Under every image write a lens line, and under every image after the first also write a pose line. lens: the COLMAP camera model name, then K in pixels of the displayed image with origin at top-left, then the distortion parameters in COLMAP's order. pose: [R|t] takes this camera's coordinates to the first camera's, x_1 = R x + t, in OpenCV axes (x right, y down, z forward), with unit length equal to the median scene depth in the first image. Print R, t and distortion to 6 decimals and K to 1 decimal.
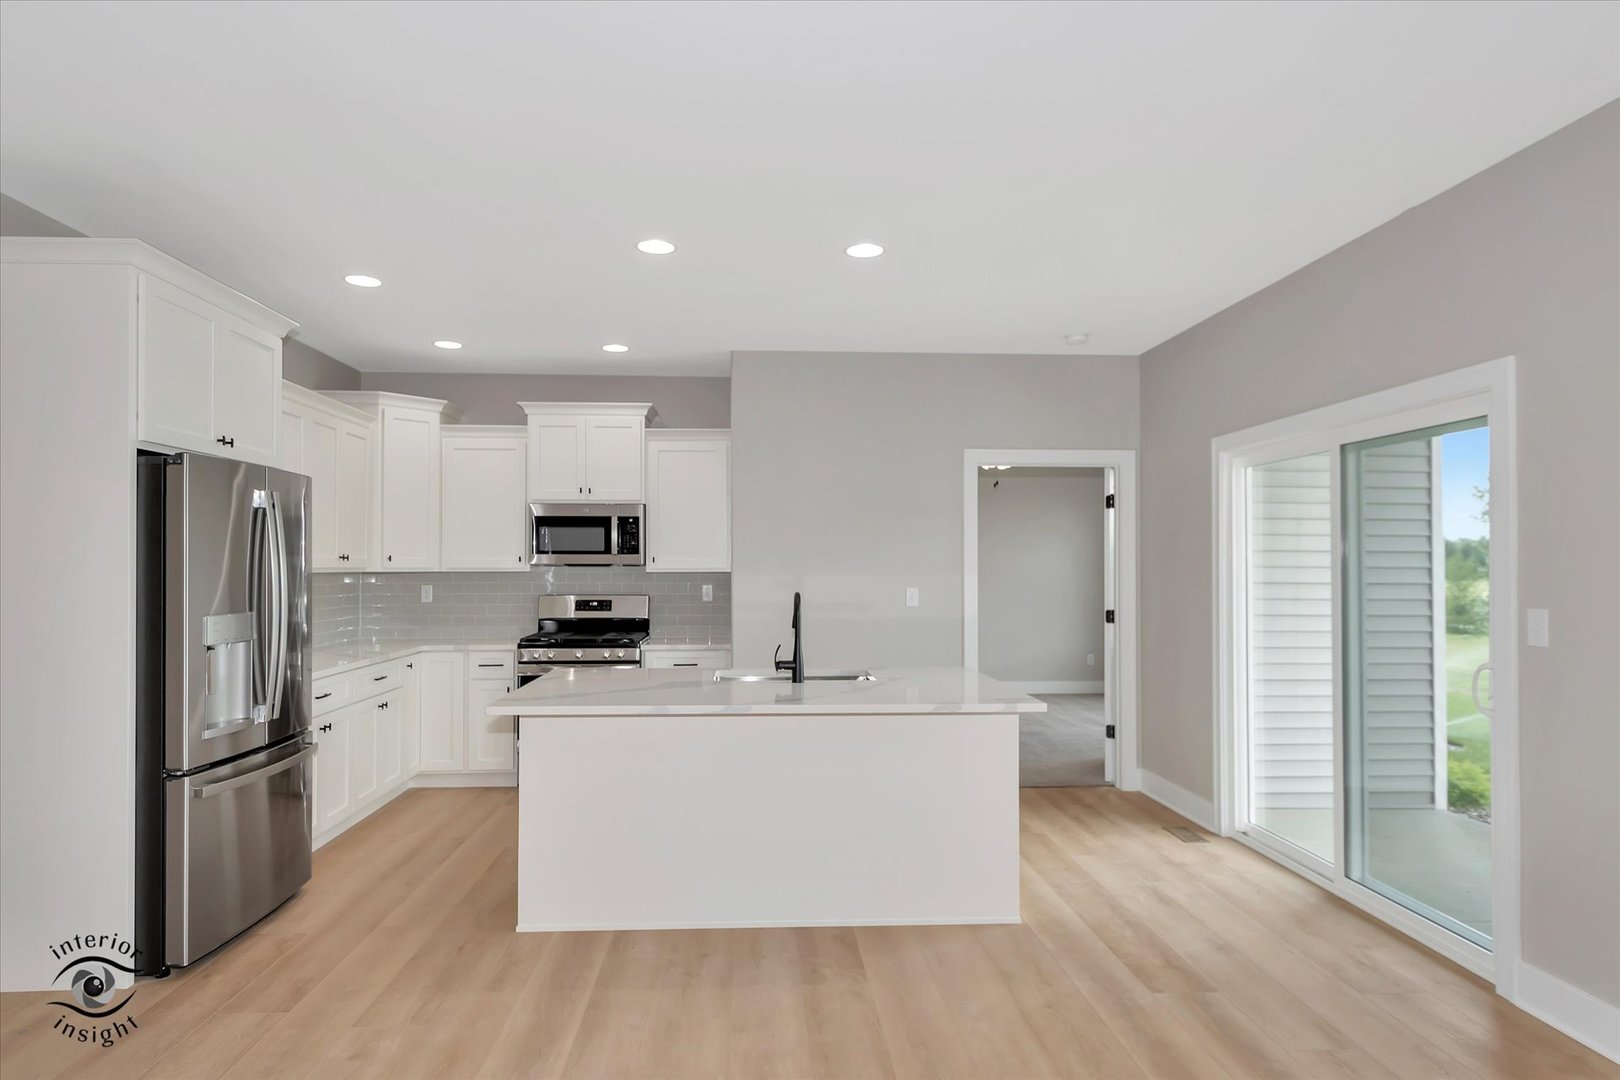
lens RADIAL K [[940.4, 0, 799.1], [0, 940.4, 553.7], [0, 0, 1]] dist [0.009337, -0.000991]
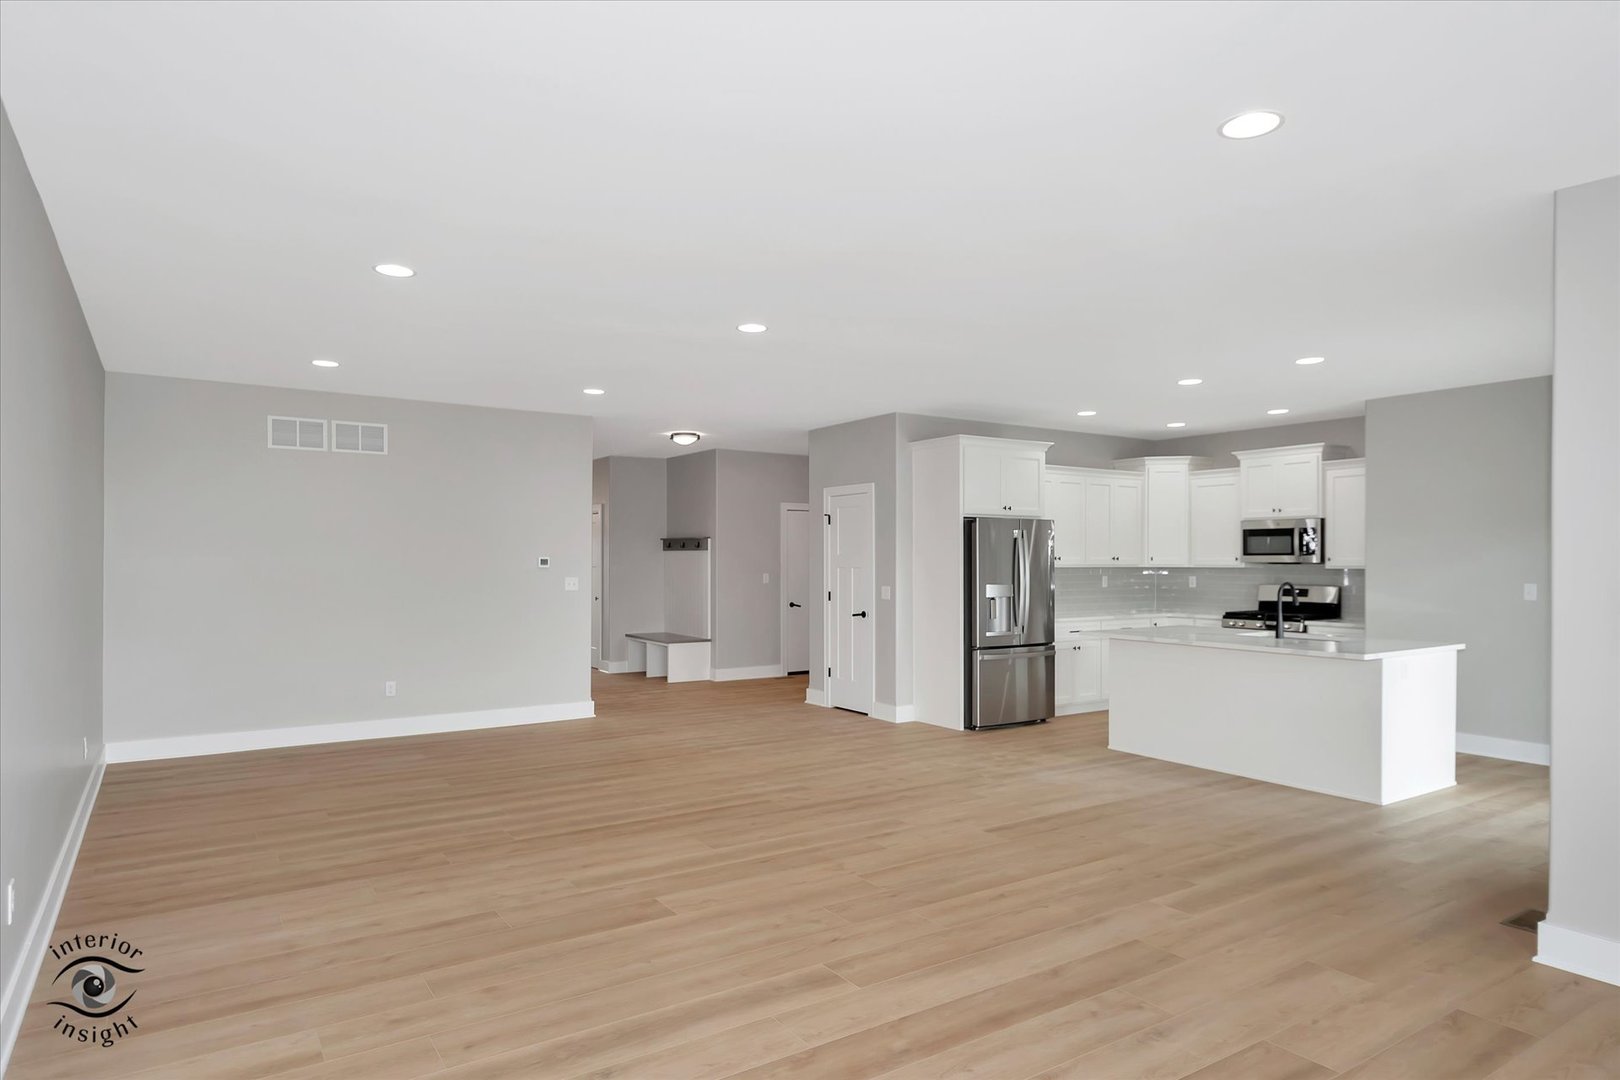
lens RADIAL K [[940.4, 0, 808.5], [0, 940.4, 553.6], [0, 0, 1]] dist [0.009337, -0.000991]
pose [[0.503687, -0.006415, -0.863862, 0.654184], [0.010302, 0.999946, -0.001419, -0.007556], [0.863825, -0.008184, 0.503726, -0.324125]]
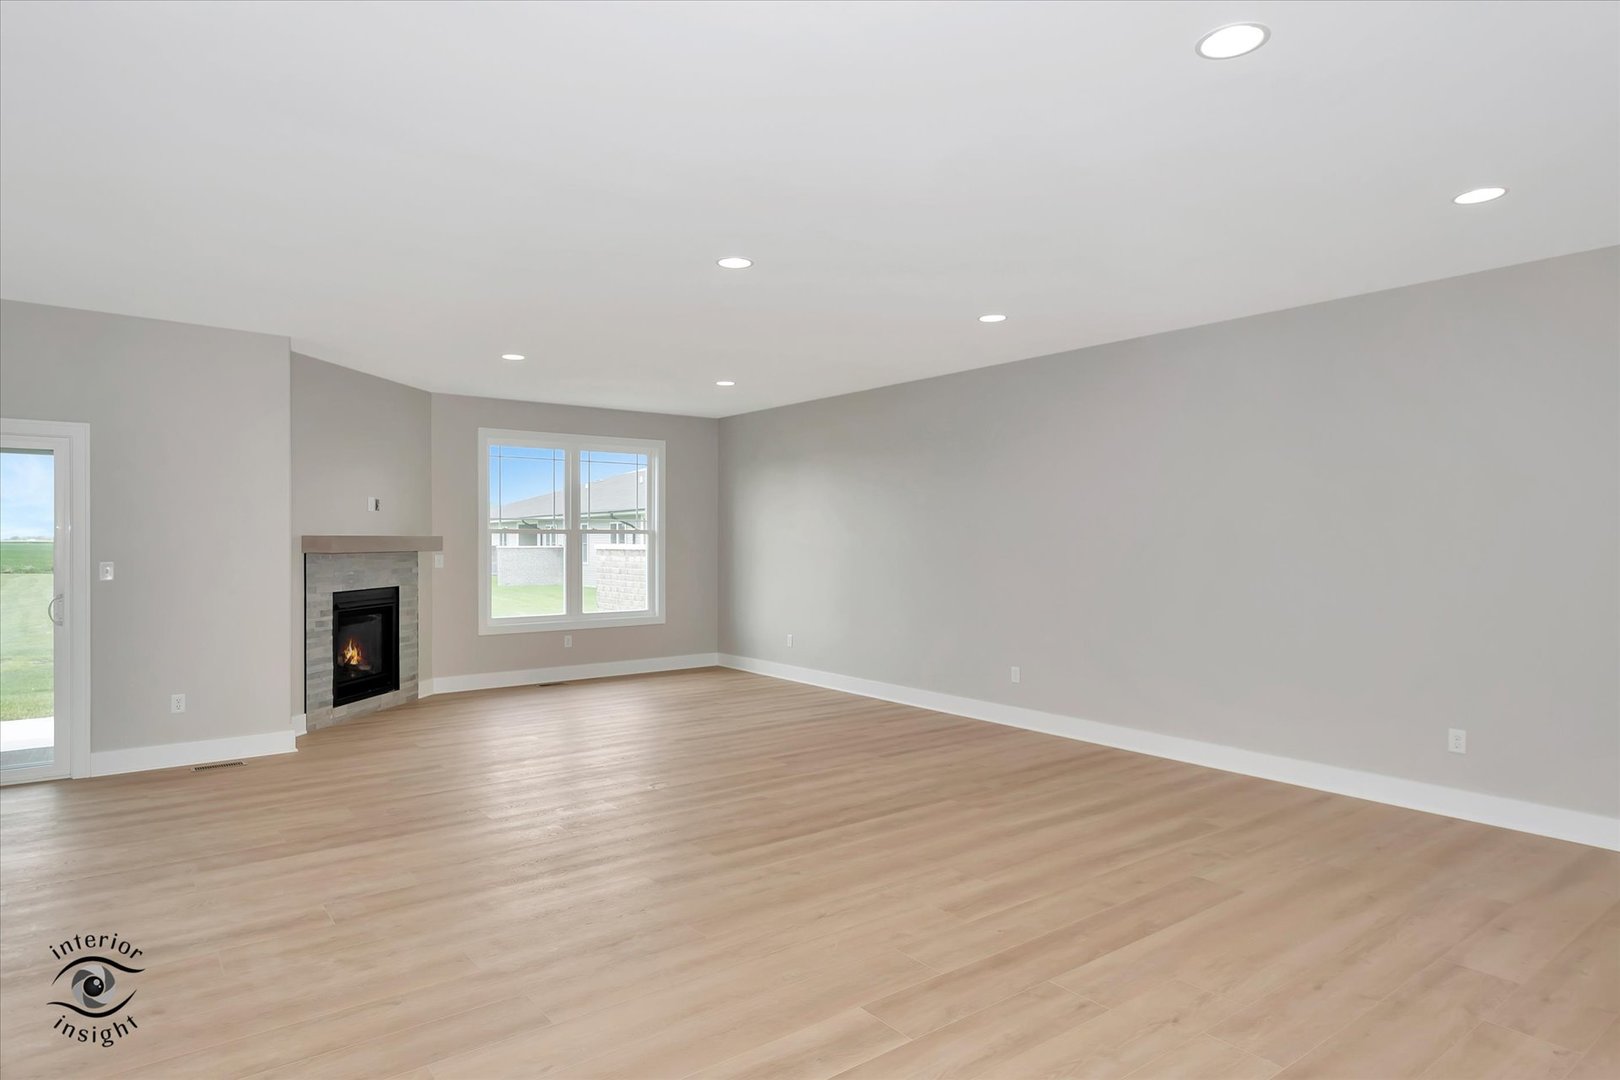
lens RADIAL K [[940.4, 0, 814.9], [0, 940.4, 540.9], [0, 0, 1]] dist [0.009337, -0.000991]
pose [[-0.571554, -0.002126, 0.820562, -0.775146], [-0.013230, 0.999891, -0.006624, 0.004686], [-0.820458, -0.014642, -0.571519, 0.446334]]
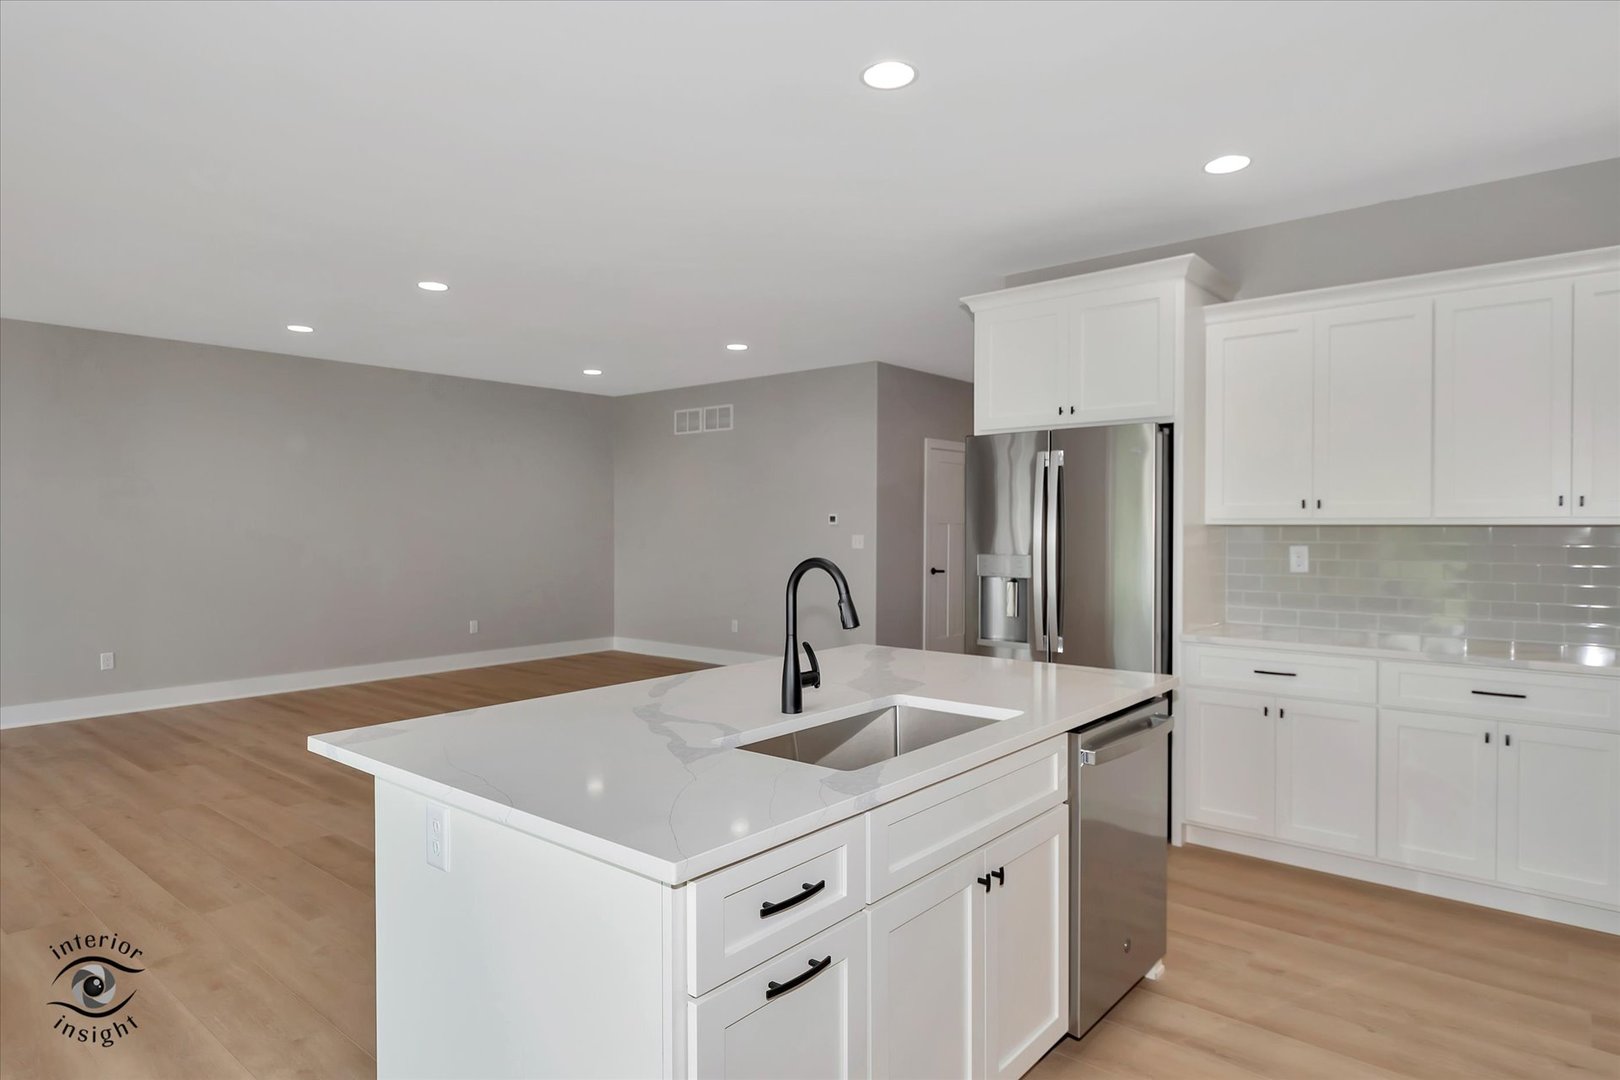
lens RADIAL K [[940.4, 0, 826.9], [0, 940.4, 527.9], [0, 0, 1]] dist [0.009337, -0.000991]
pose [[-0.682309, 0.003648, -0.731055, 0.277795], [0.009797, 0.999943, -0.004154, 0.016910], [0.730998, -0.009997, -0.682306, 0.946504]]
